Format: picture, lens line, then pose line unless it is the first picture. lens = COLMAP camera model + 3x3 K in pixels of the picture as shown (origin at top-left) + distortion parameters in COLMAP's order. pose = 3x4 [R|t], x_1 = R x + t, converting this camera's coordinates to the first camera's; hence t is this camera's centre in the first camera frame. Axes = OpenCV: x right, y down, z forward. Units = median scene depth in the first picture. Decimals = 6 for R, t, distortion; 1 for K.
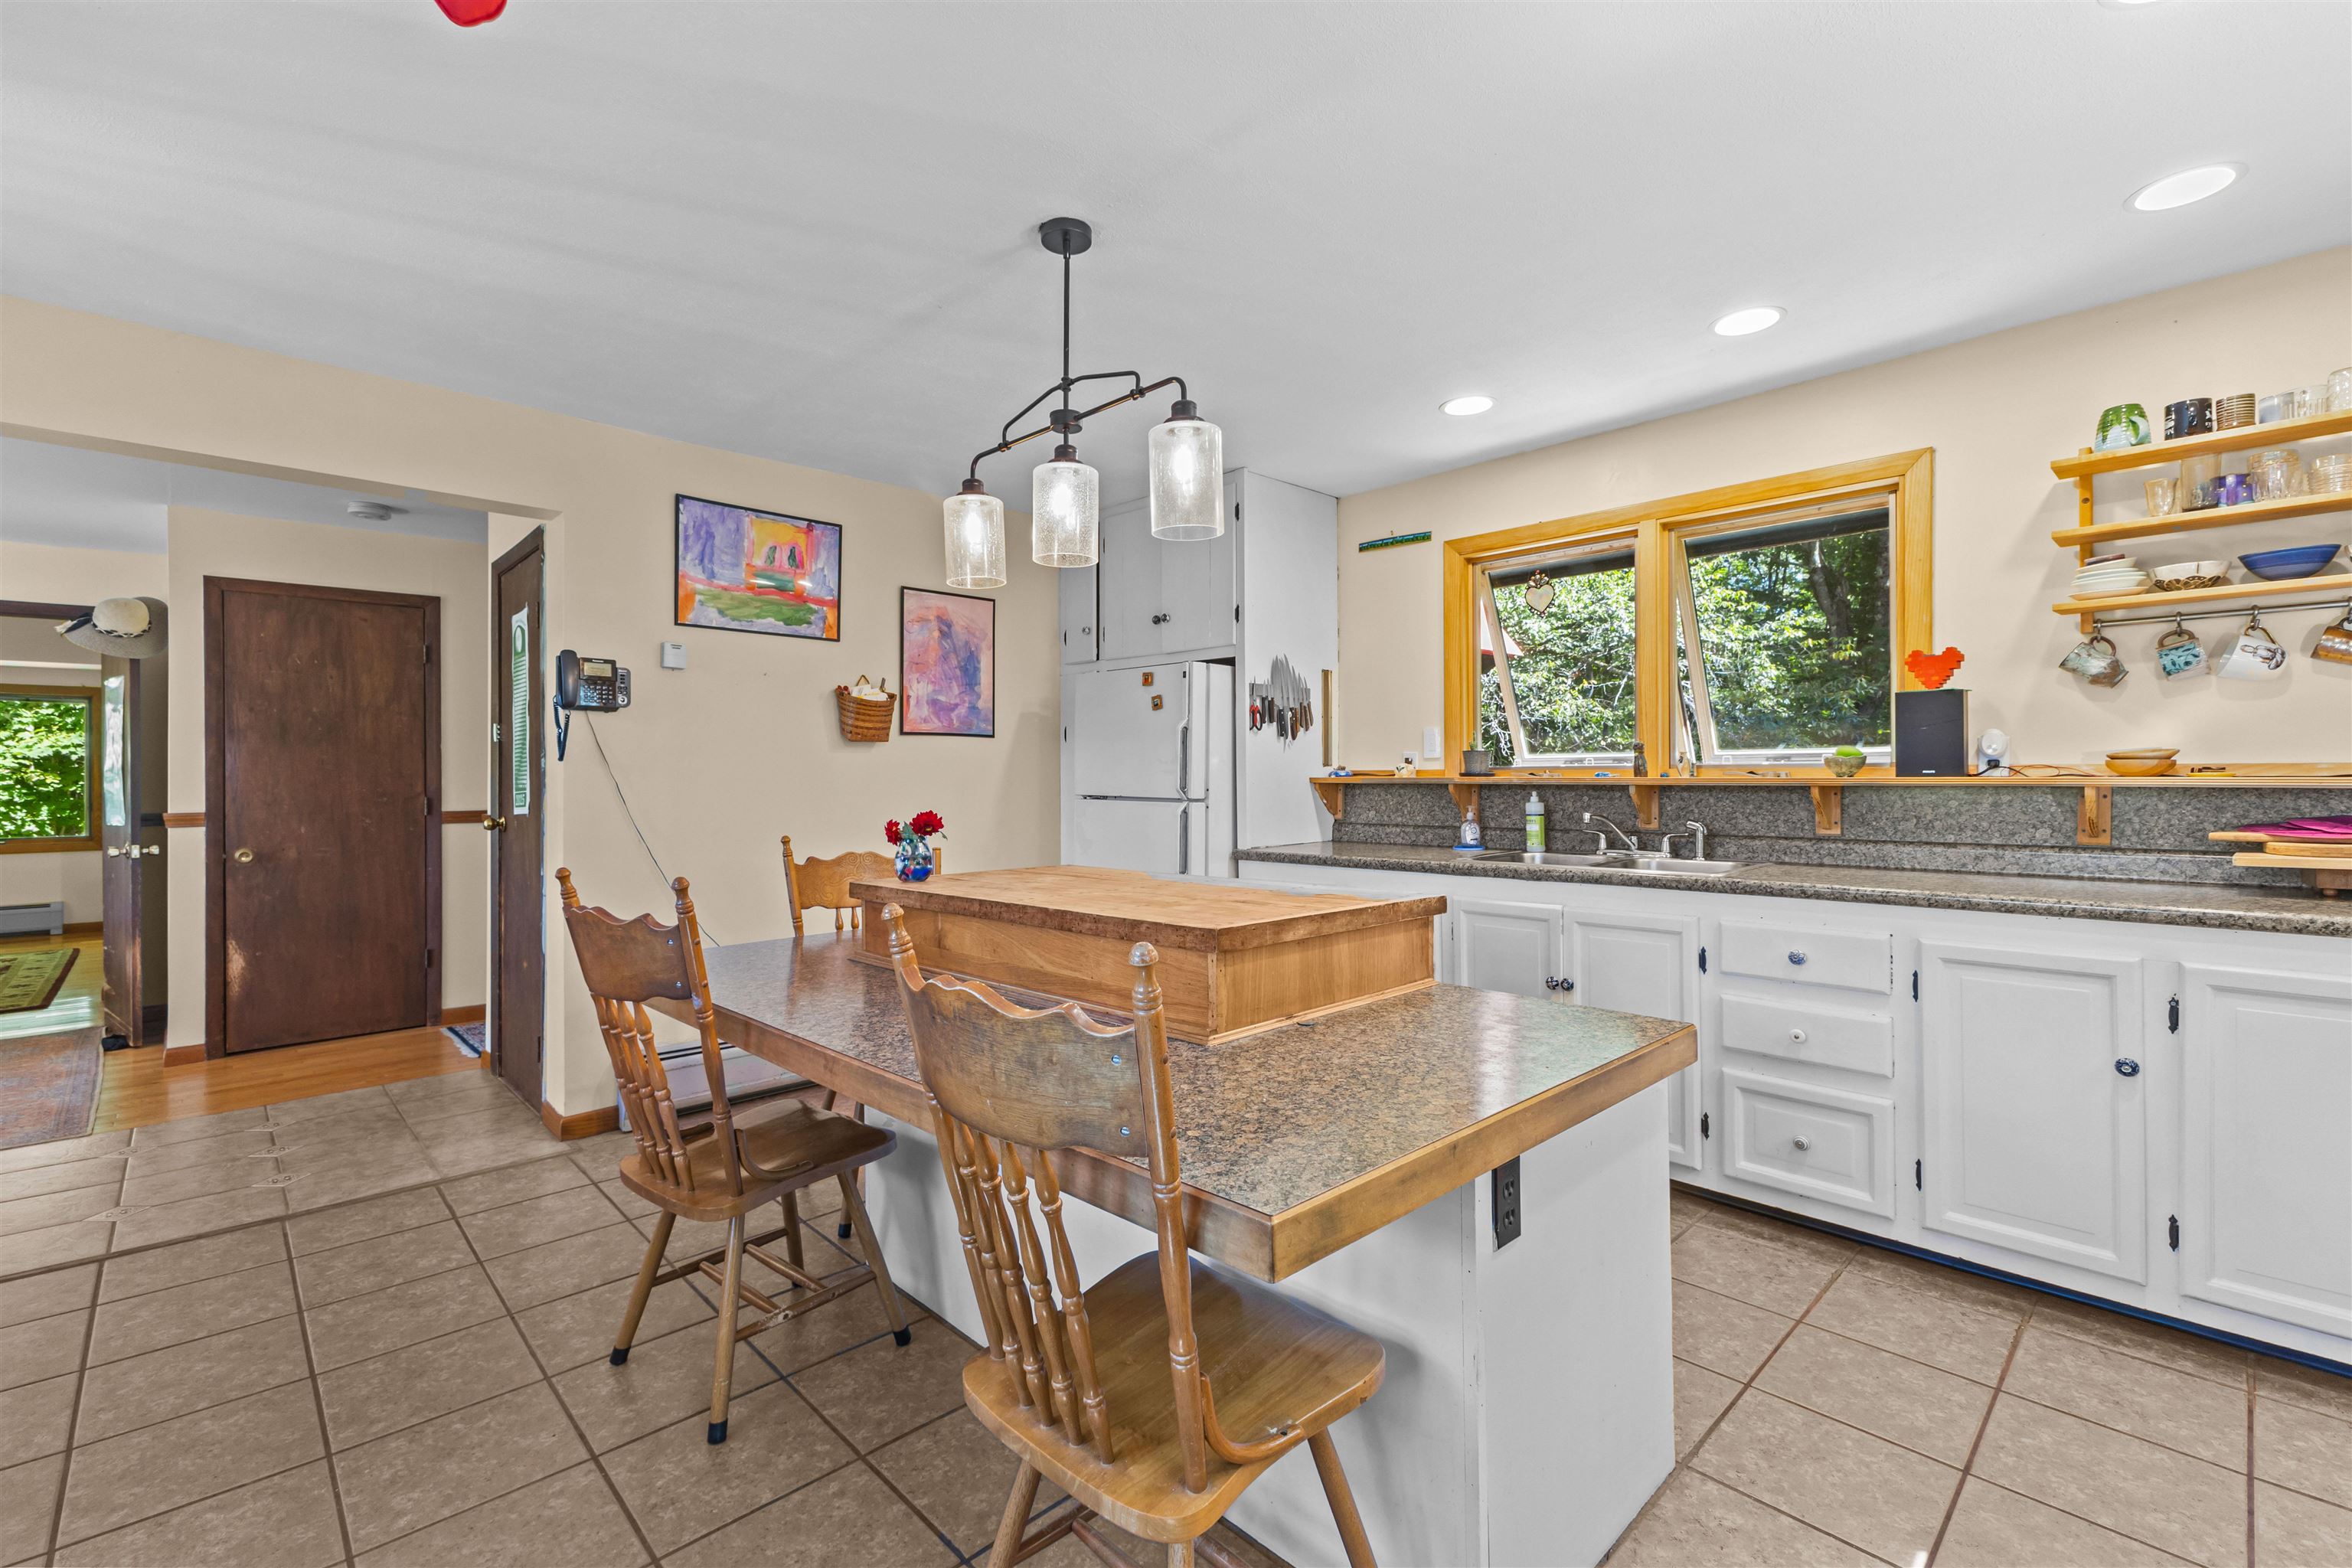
lens RADIAL K [[1015.6, 0, 1172.0], [0, 1015.6, 776.5], [0, 0, 1]] dist [0.014555, -0.004459]
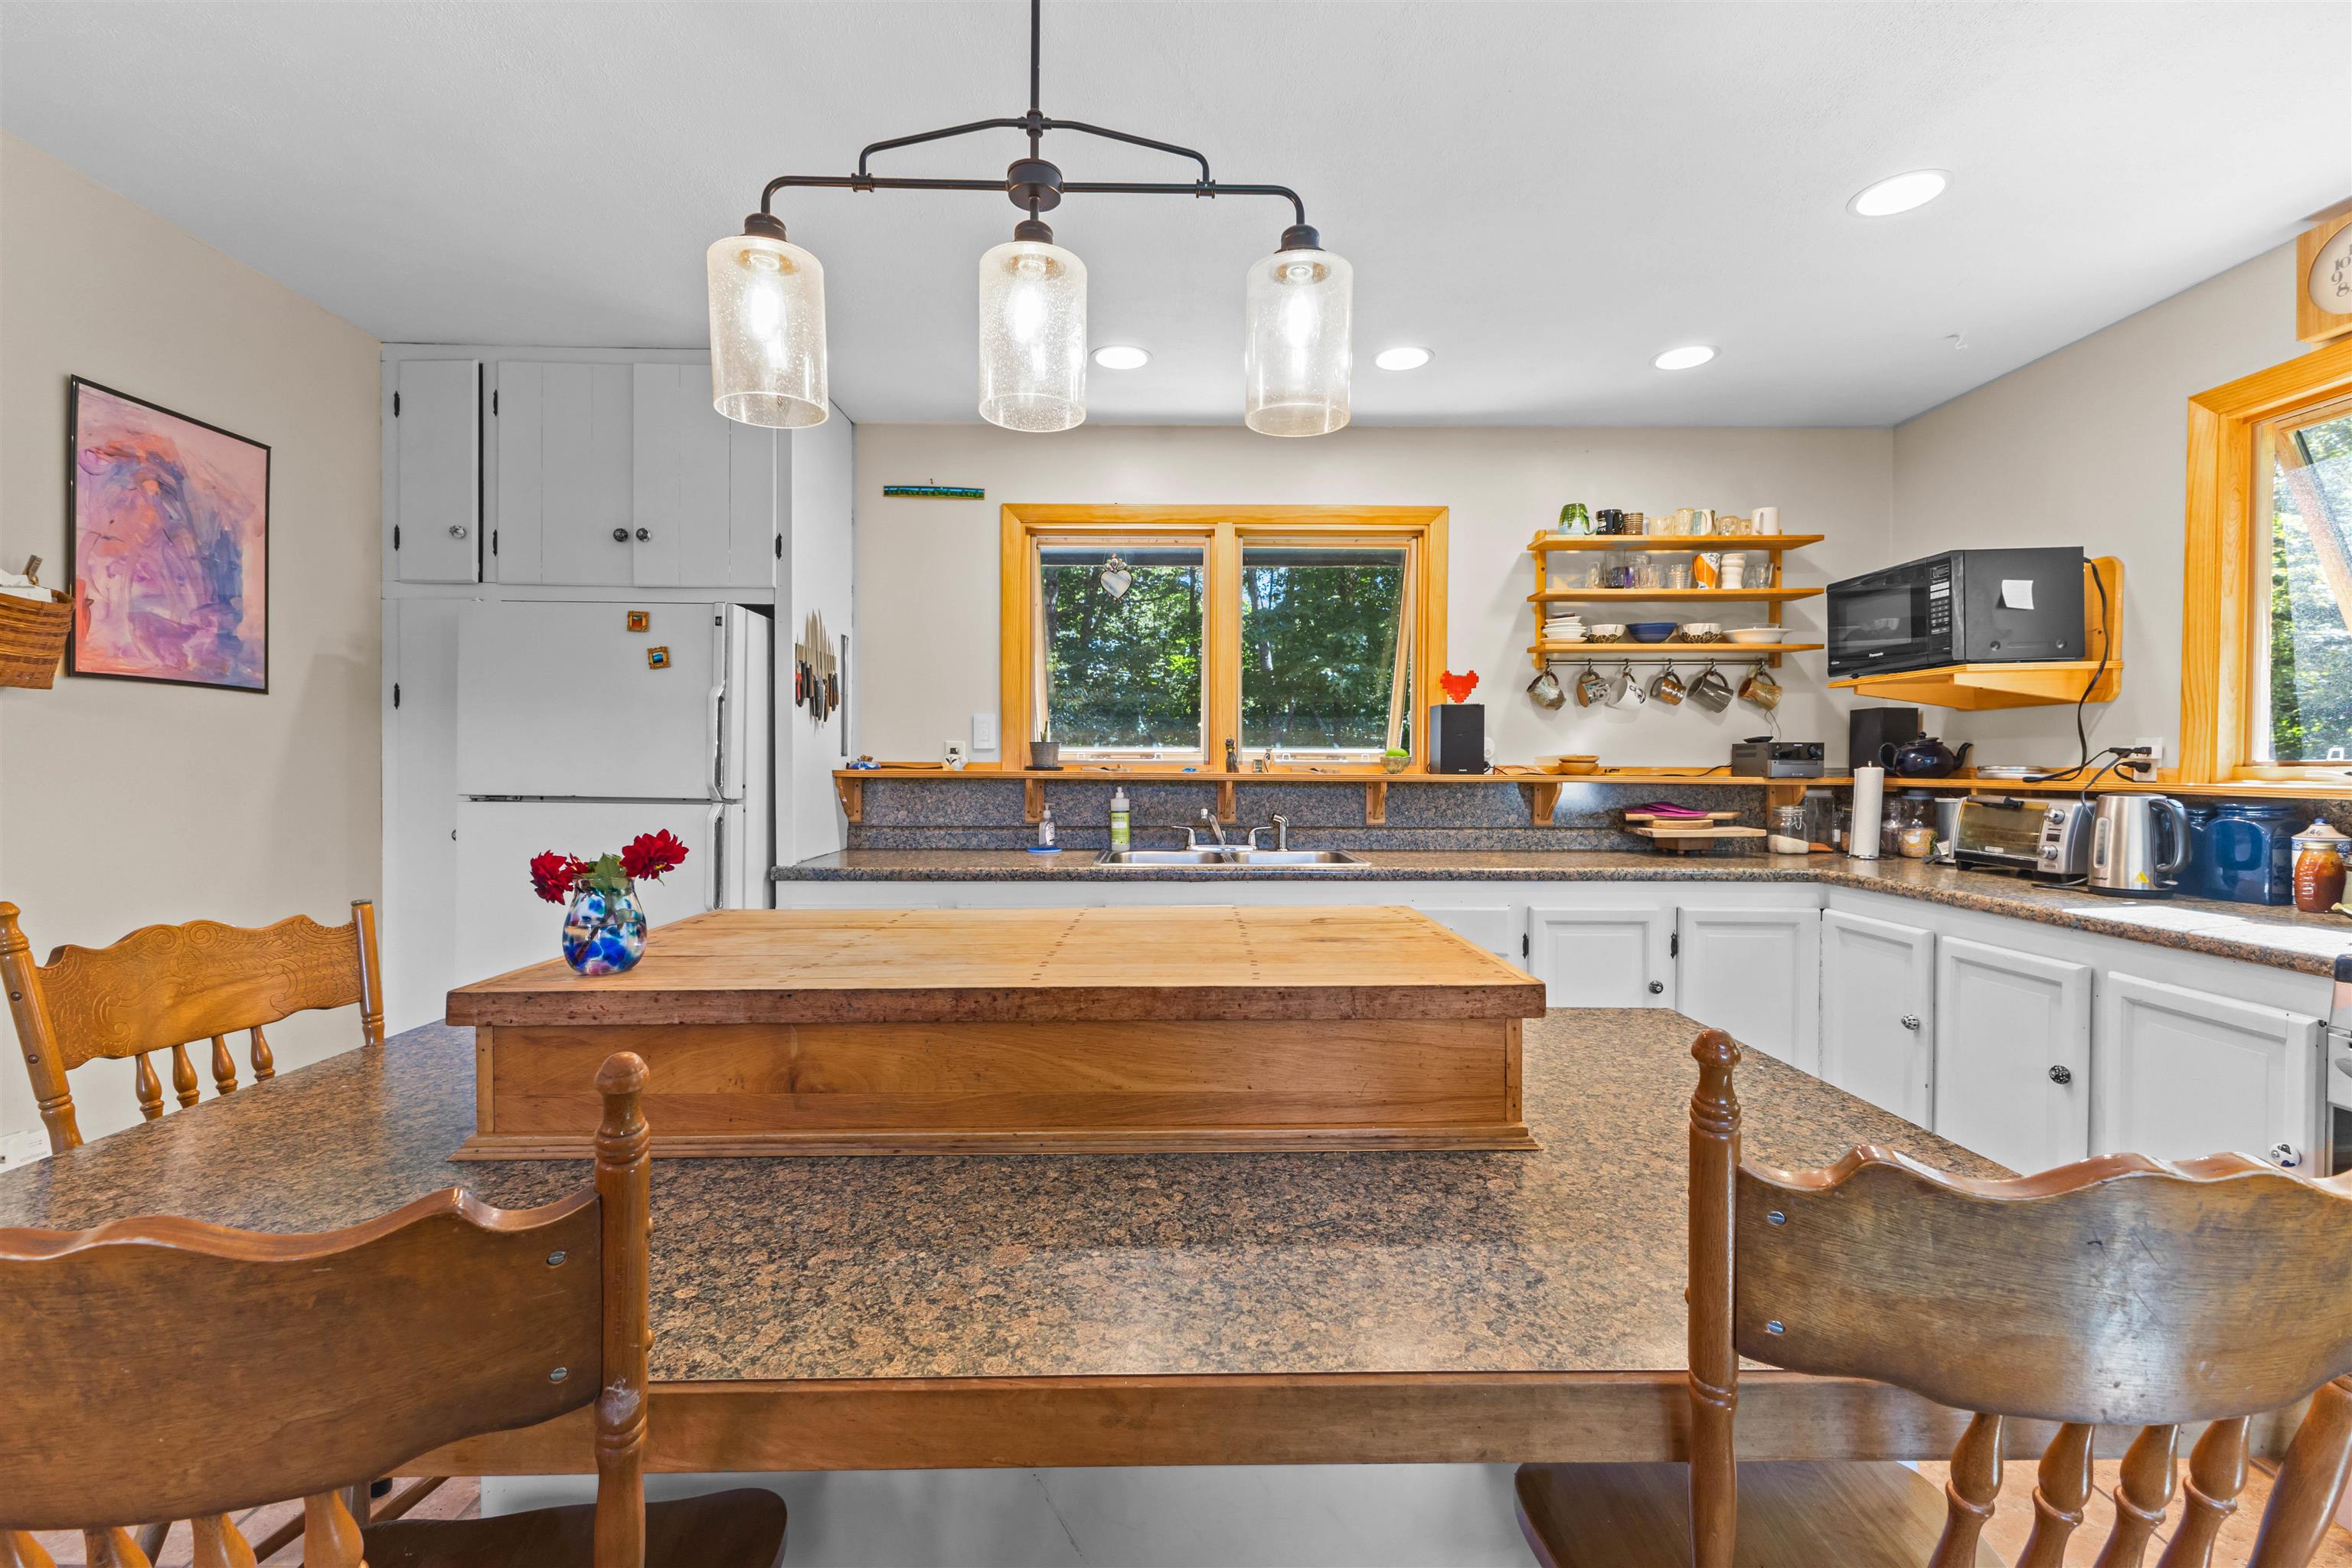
lens RADIAL K [[1015.6, 0, 1172.0], [0, 1015.6, 776.5], [0, 0, 1]] dist [0.014555, -0.004459]
pose [[0.692704, 0.003791, 0.721212, -0.282455], [-0.008501, 0.999960, 0.002909, 0.001712], [-0.721172, -0.008146, 0.692708, 0.296990]]
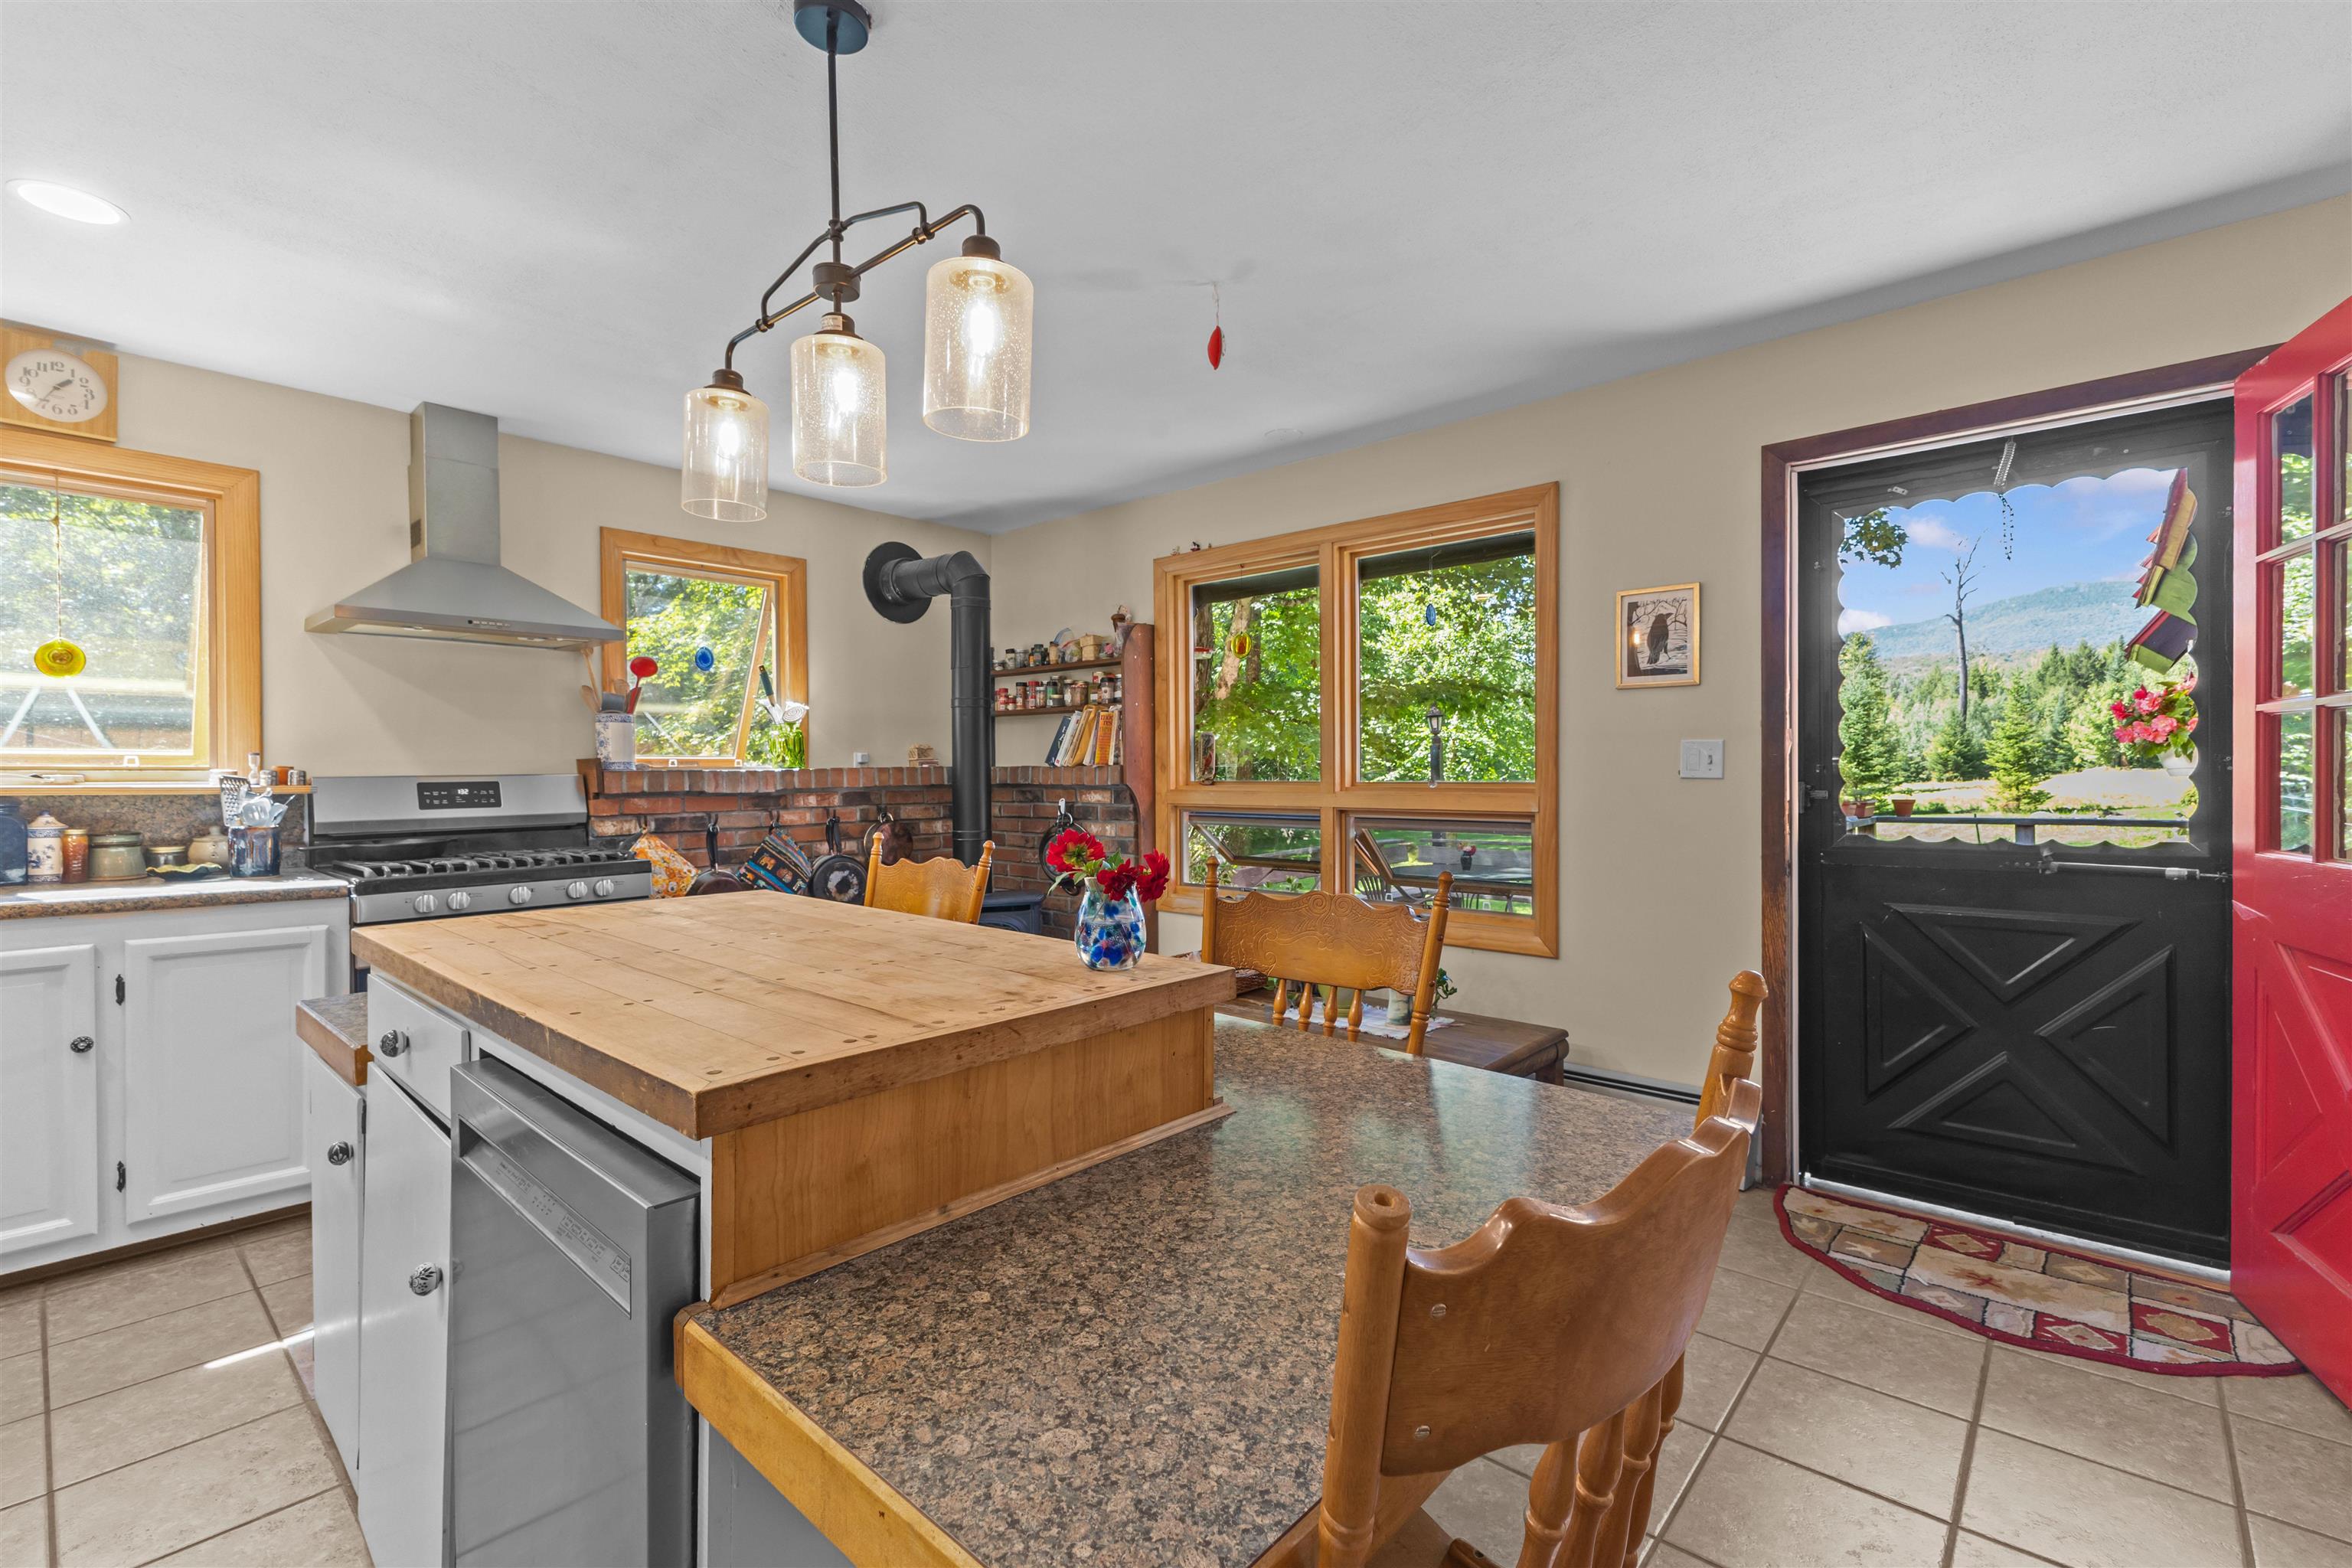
lens RADIAL K [[1031.5, 0, 1176.0], [0, 1031.5, 784.0], [0, 0, 1]] dist [0.006669, -0.000328]
pose [[-0.997016, 0.010012, -0.076543, -0.166609], [0.009206, 0.999898, 0.010881, 0.001344], [0.076644, 0.010144, -0.997007, 1.017162]]
